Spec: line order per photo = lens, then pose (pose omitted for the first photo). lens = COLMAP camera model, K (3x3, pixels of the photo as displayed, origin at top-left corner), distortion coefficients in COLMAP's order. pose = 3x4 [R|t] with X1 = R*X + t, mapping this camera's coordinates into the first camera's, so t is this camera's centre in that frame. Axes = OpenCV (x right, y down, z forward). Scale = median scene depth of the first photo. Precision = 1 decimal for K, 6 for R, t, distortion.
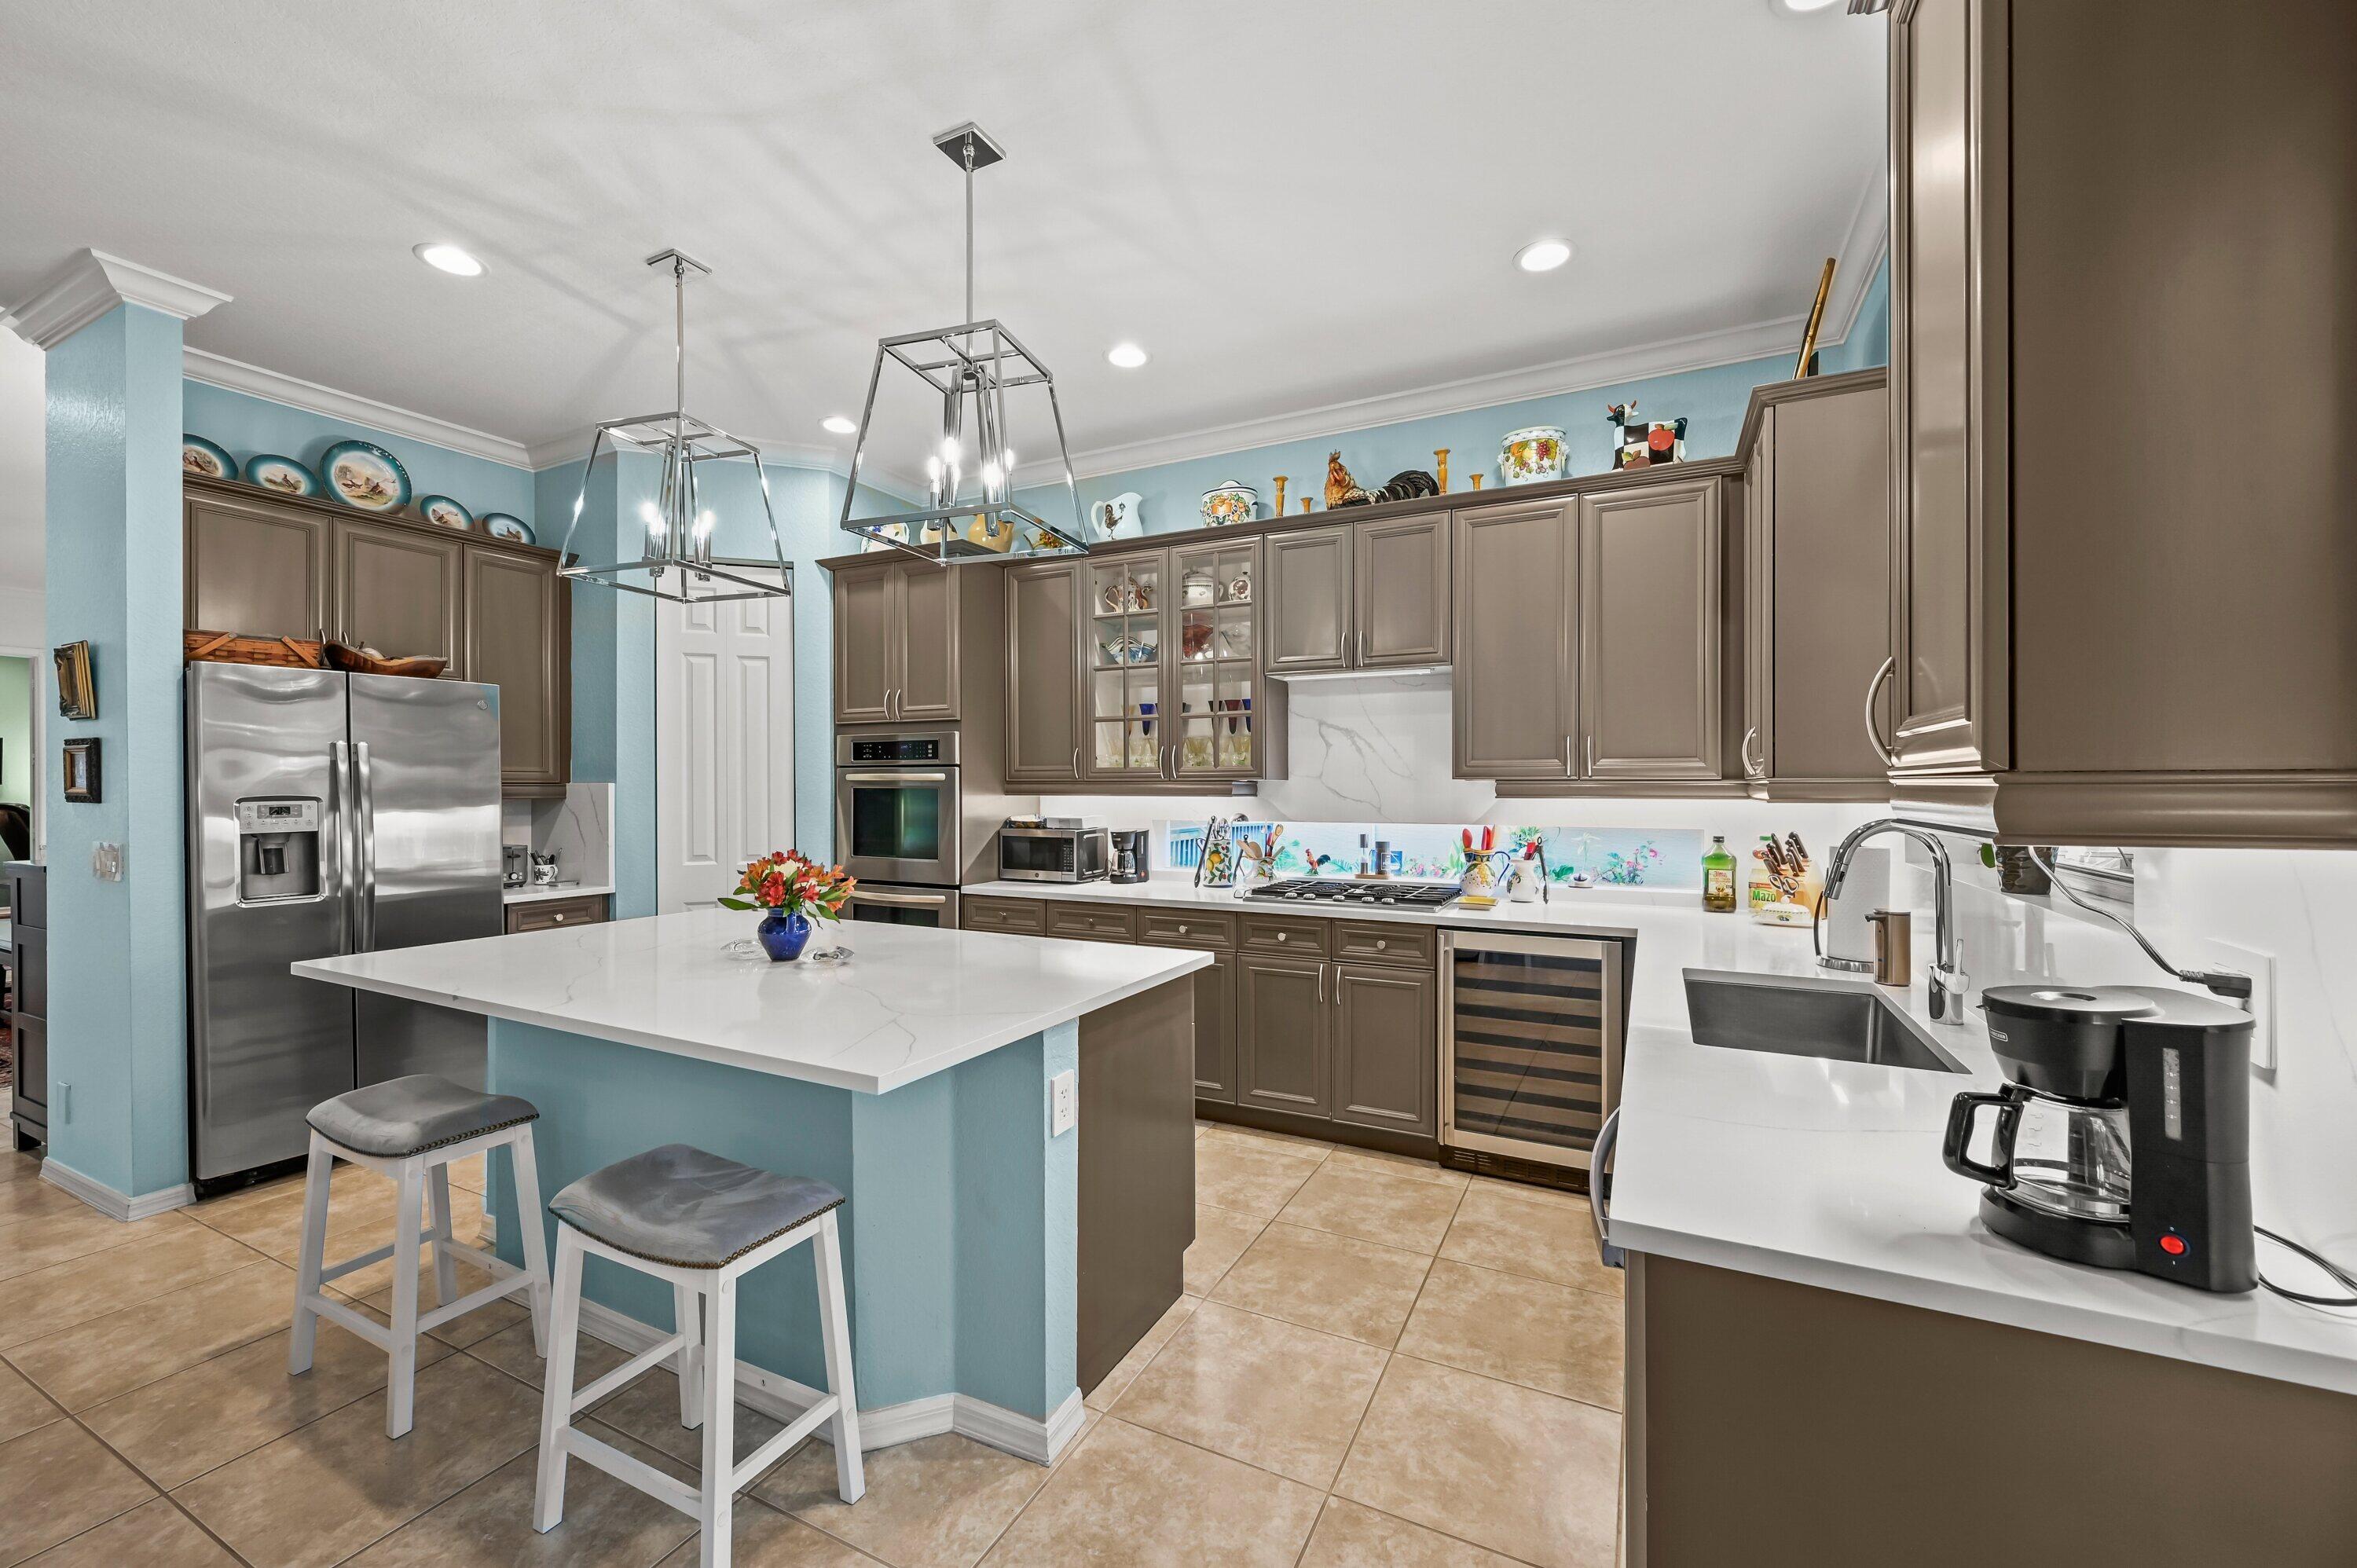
lens RADIAL K [[936.3, 0, 1182.3], [0, 936.3, 780.1], [0, 0, 1]] dist [-0.001090, -0.000041]
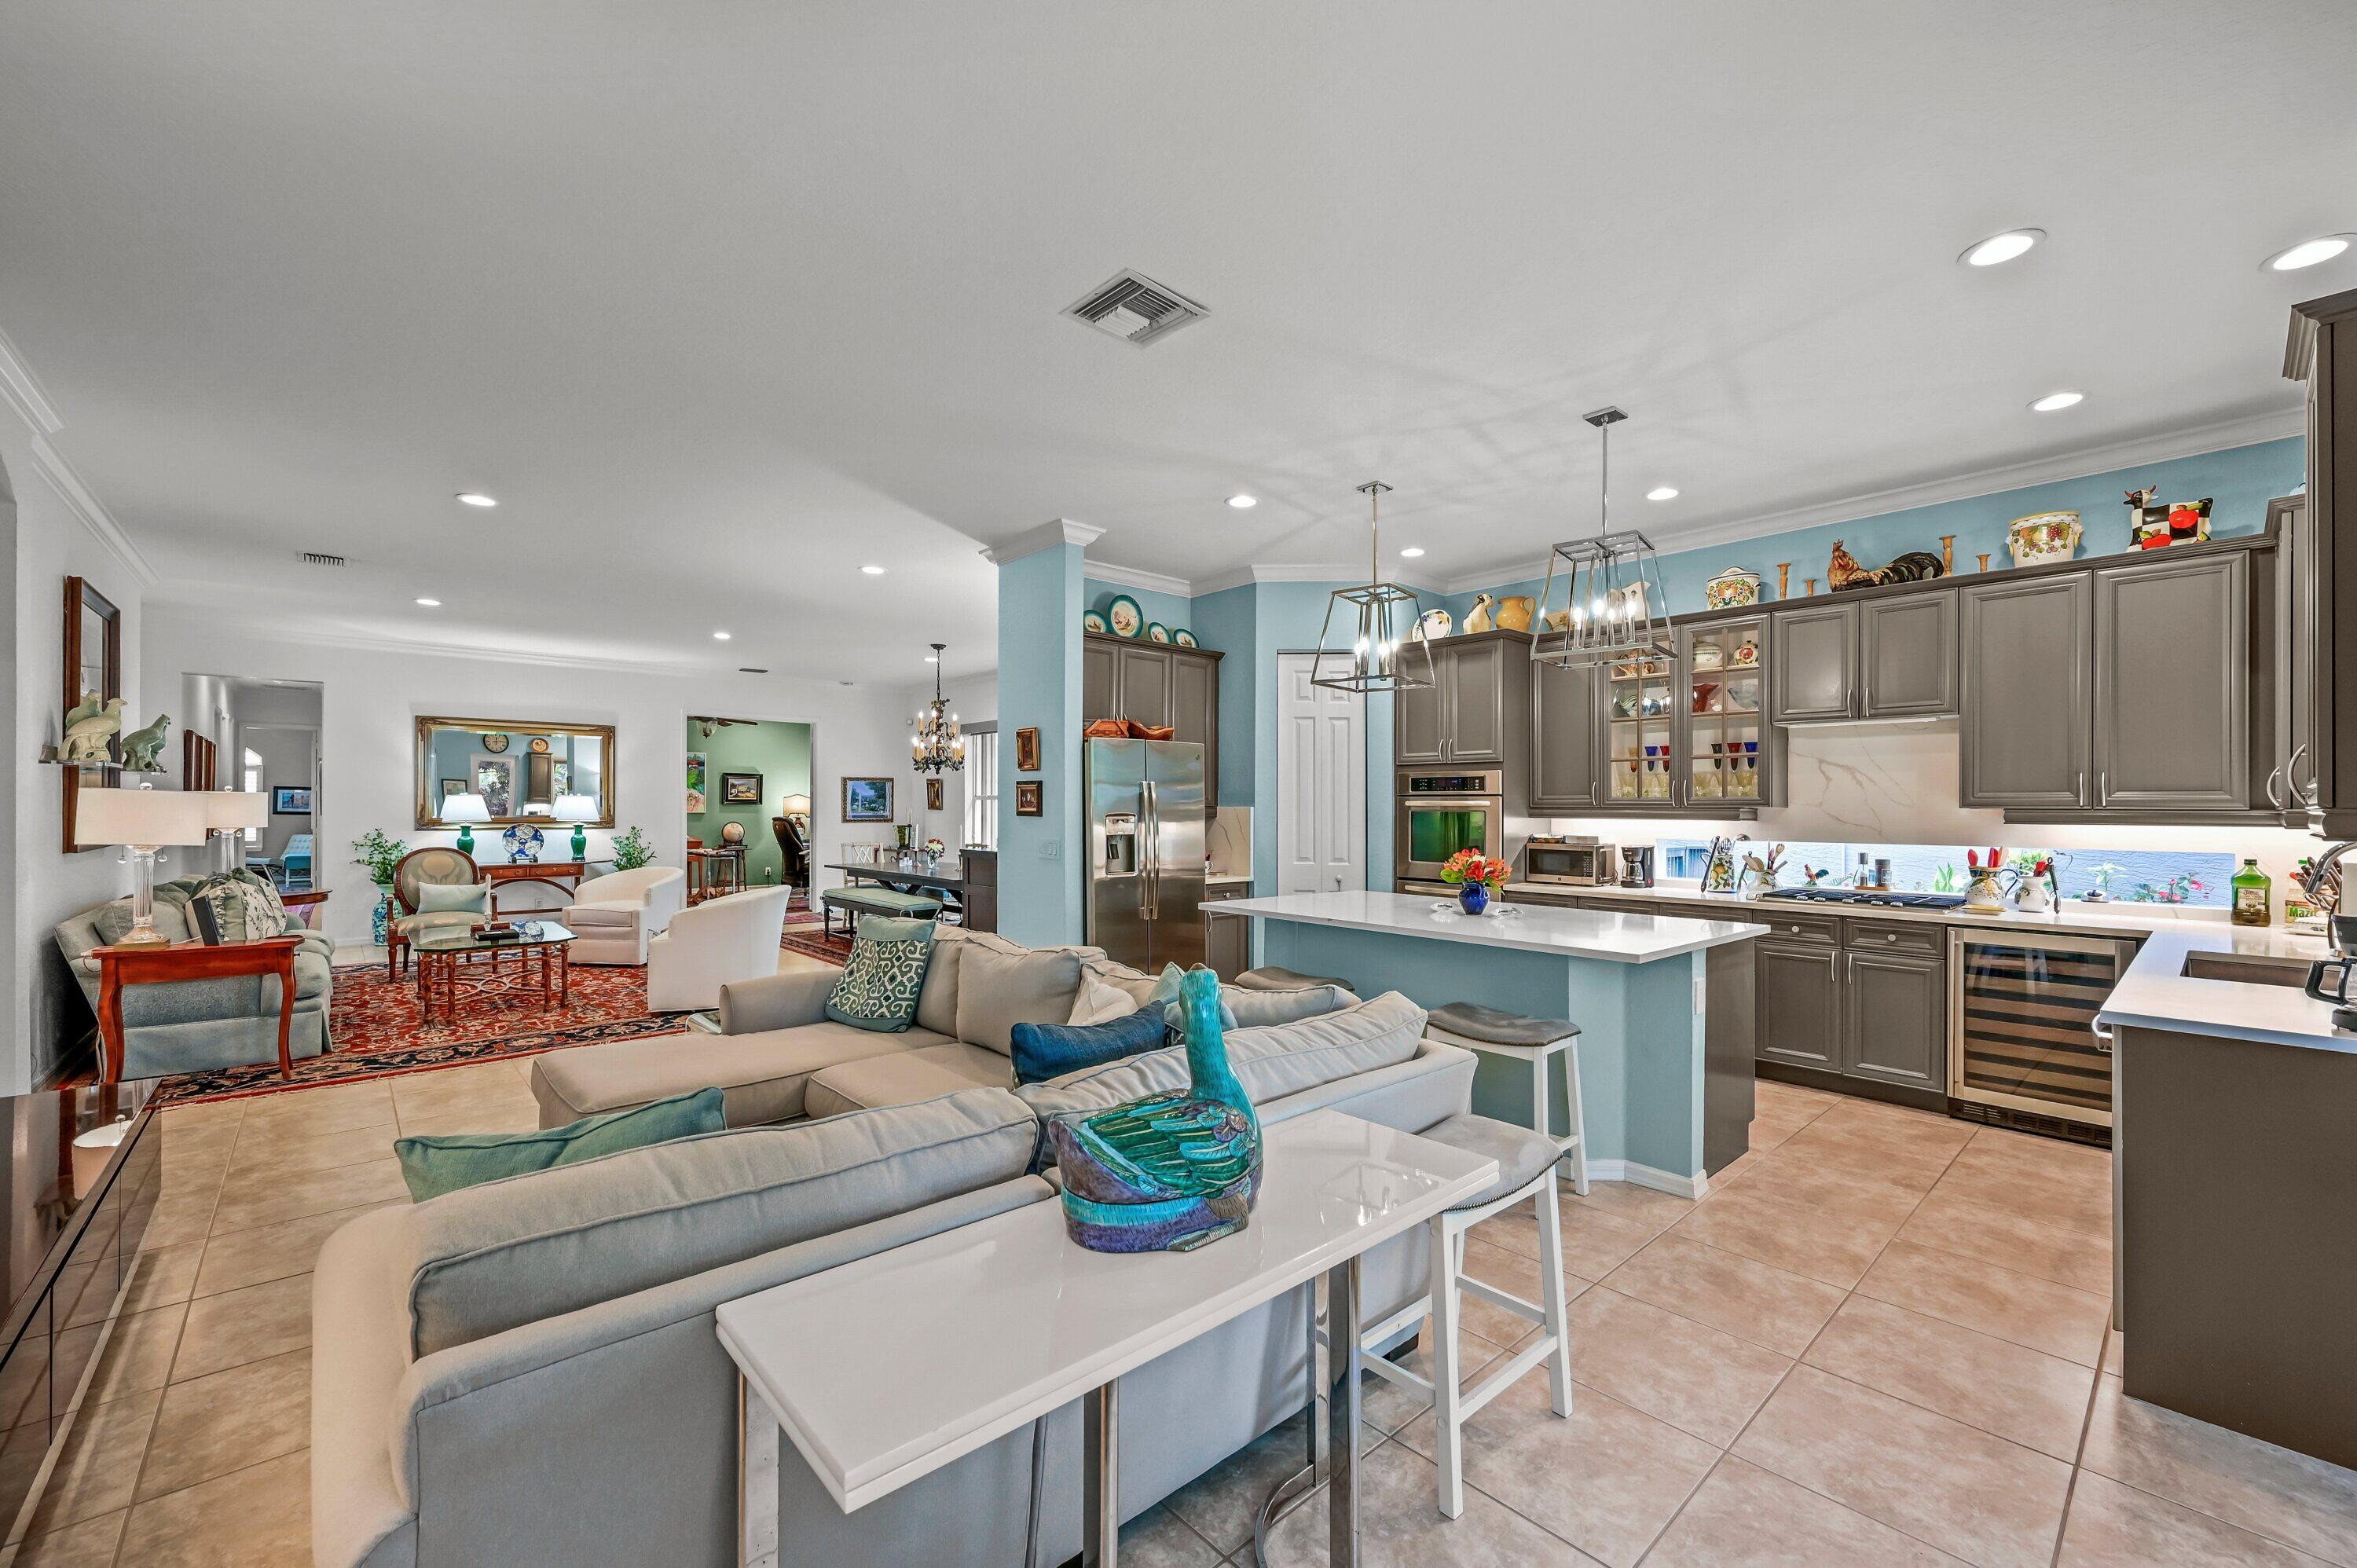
lens RADIAL K [[944.4, 0, 1173.3], [0, 944.4, 800.5], [0, 0, 1]] dist [0.000091, 0.000001]
pose [[0.929598, 0.003138, -0.368561, -0.208542], [-0.004644, 0.999984, -0.003201, -0.001932], [0.368545, 0.004687, 0.929598, -0.518509]]
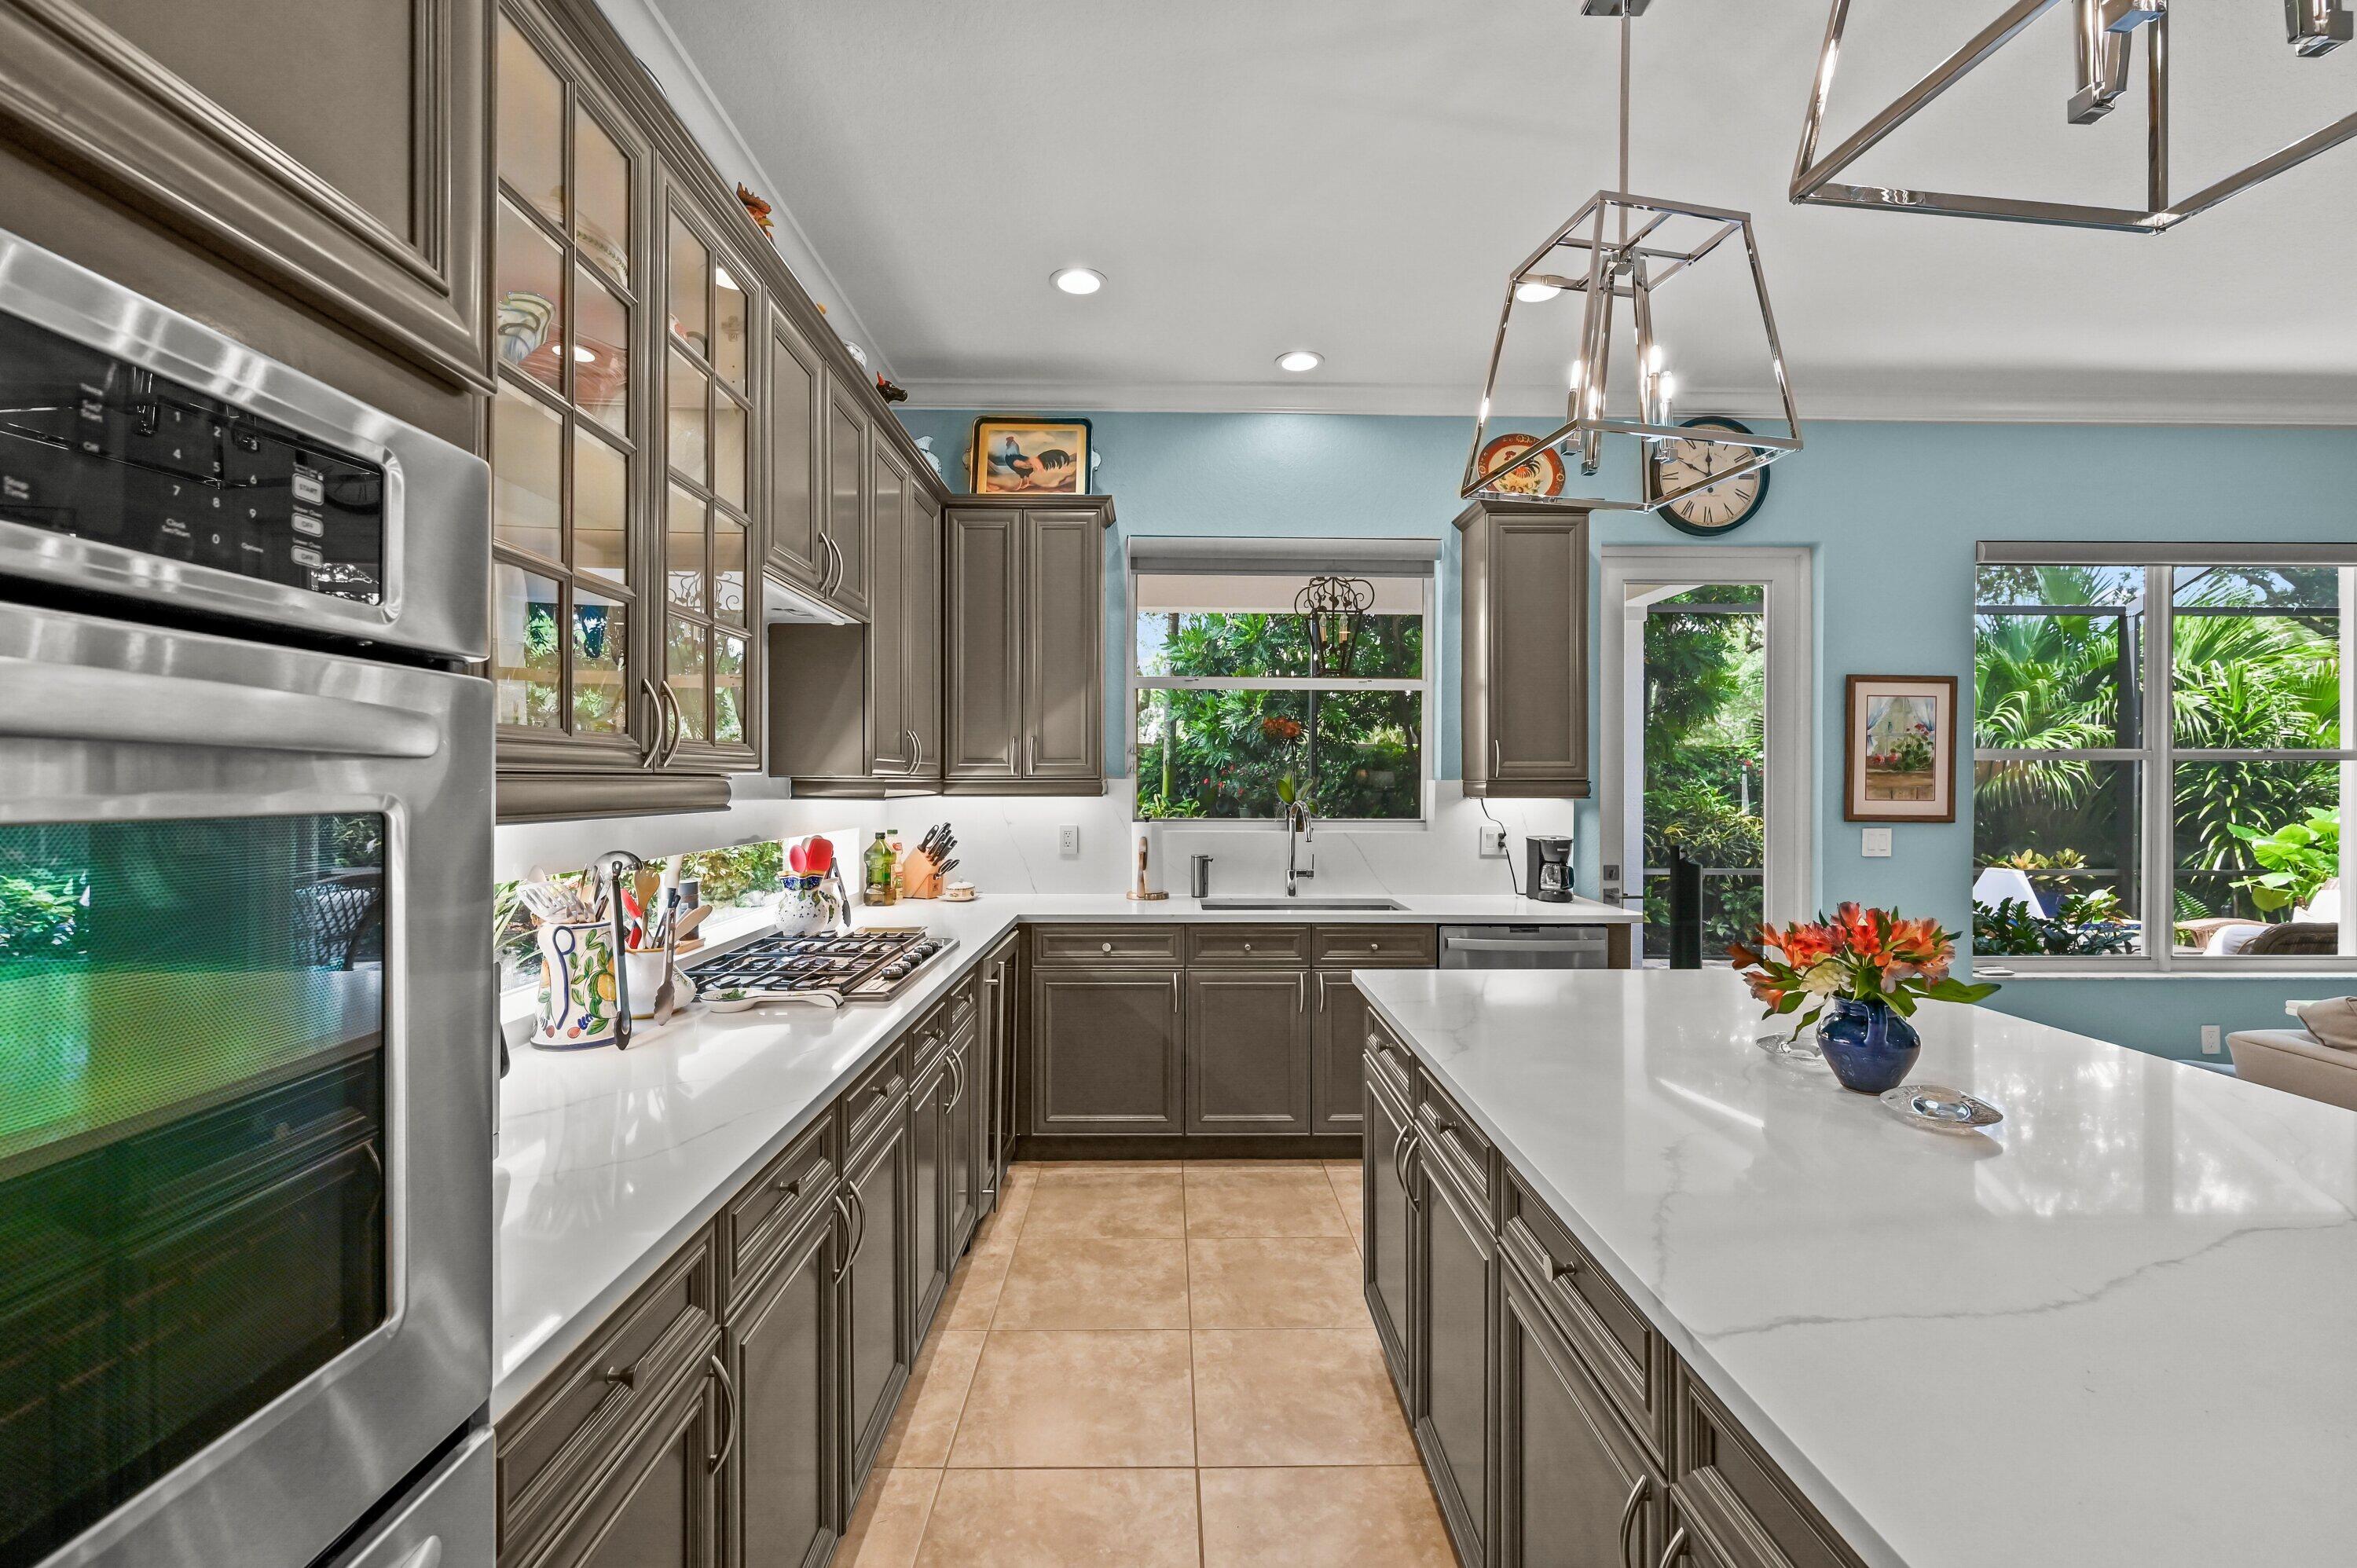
lens RADIAL K [[1002.6, 0, 1178.5], [0, 1002.6, 784.0], [0, 0, 1]] dist [0.000039, -0.000043]
pose [[-0.463837, 0.000307, 0.885921, -0.533947], [-0.003100, 0.999993, -0.001970, 0.006175], [-0.885915, -0.003661, -0.463833, 1.146620]]
